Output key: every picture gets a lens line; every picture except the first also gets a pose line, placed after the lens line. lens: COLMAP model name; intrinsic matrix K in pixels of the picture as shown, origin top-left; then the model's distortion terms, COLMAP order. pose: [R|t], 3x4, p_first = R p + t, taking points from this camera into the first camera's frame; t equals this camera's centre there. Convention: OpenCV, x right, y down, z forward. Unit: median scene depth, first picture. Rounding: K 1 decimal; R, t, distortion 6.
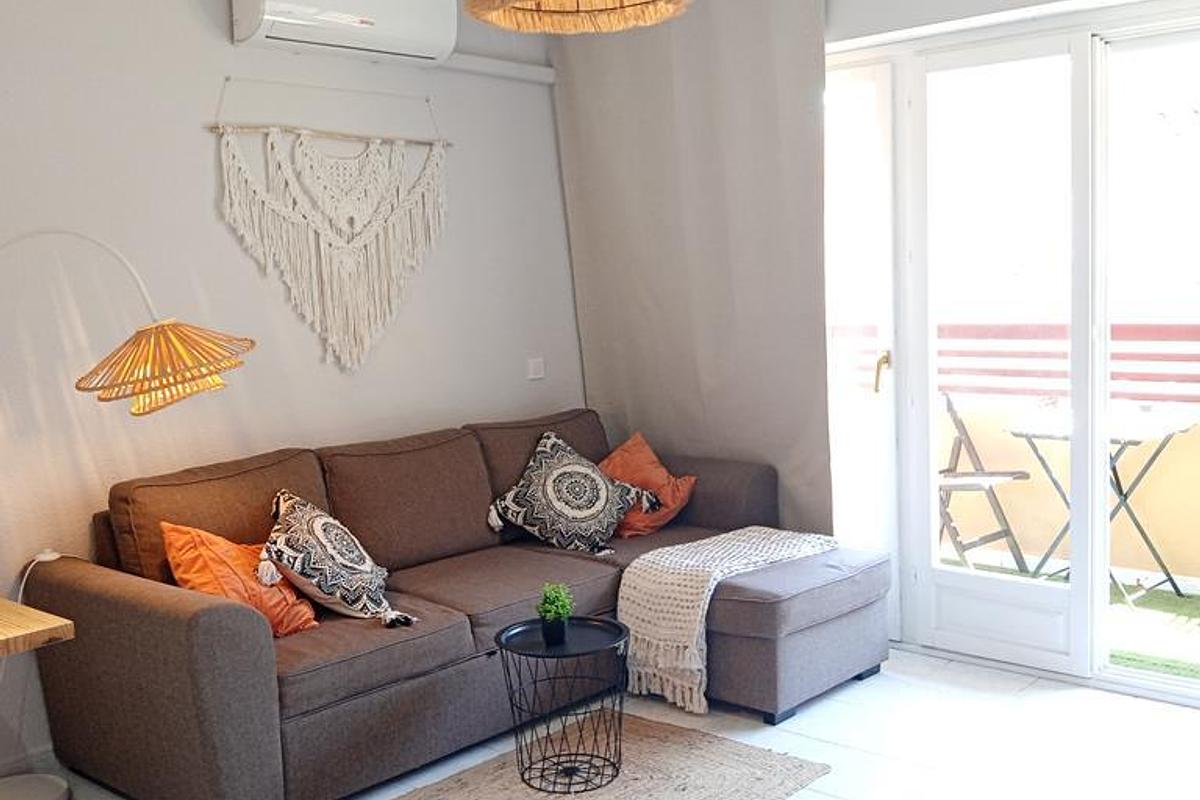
lens RADIAL K [[1283.8, 0, 596.2], [0, 1283.8, 402.8], [0, 0, 1]] dist [0.144835, -0.375226]
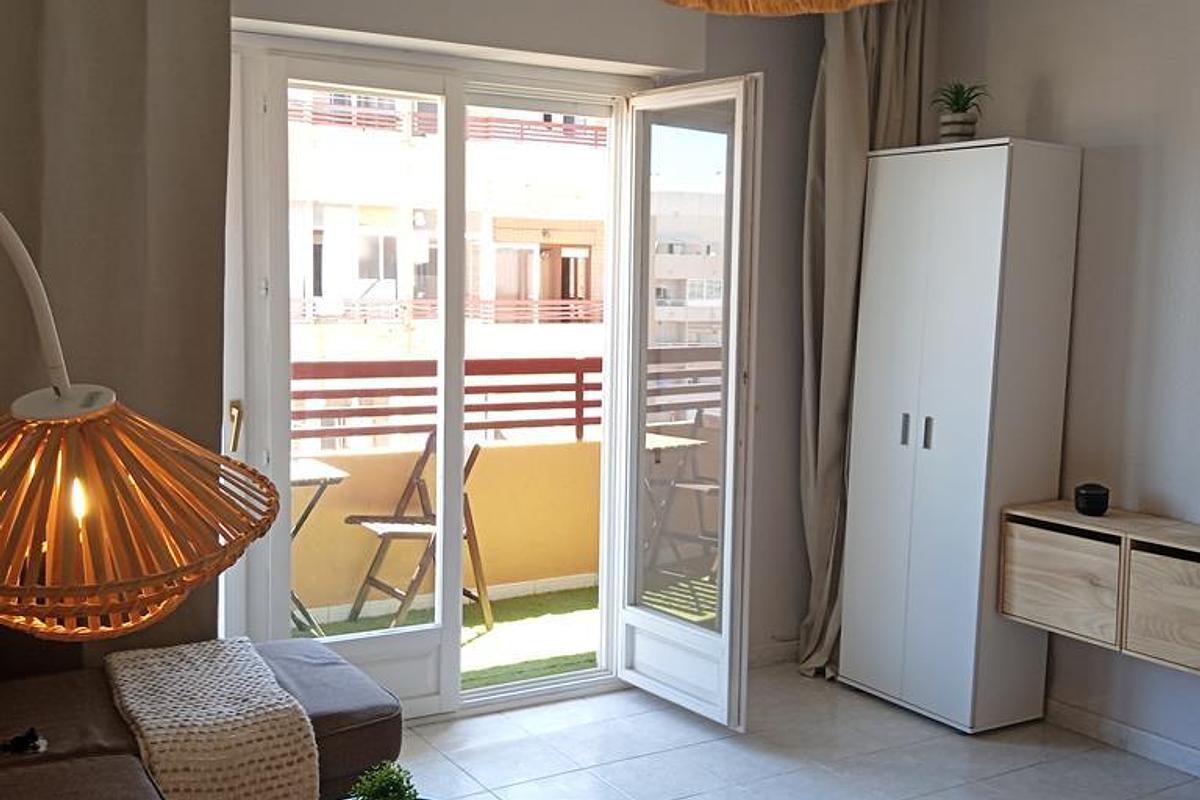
lens RADIAL K [[1283.8, 0, 596.2], [0, 1283.8, 402.8], [0, 0, 1]] dist [0.144835, -0.375226]
pose [[0.272356, -0.048691, 0.960964, -0.521571], [0.074852, 0.996764, 0.029290, -0.046795], [-0.959281, 0.063953, 0.275120, 0.566470]]
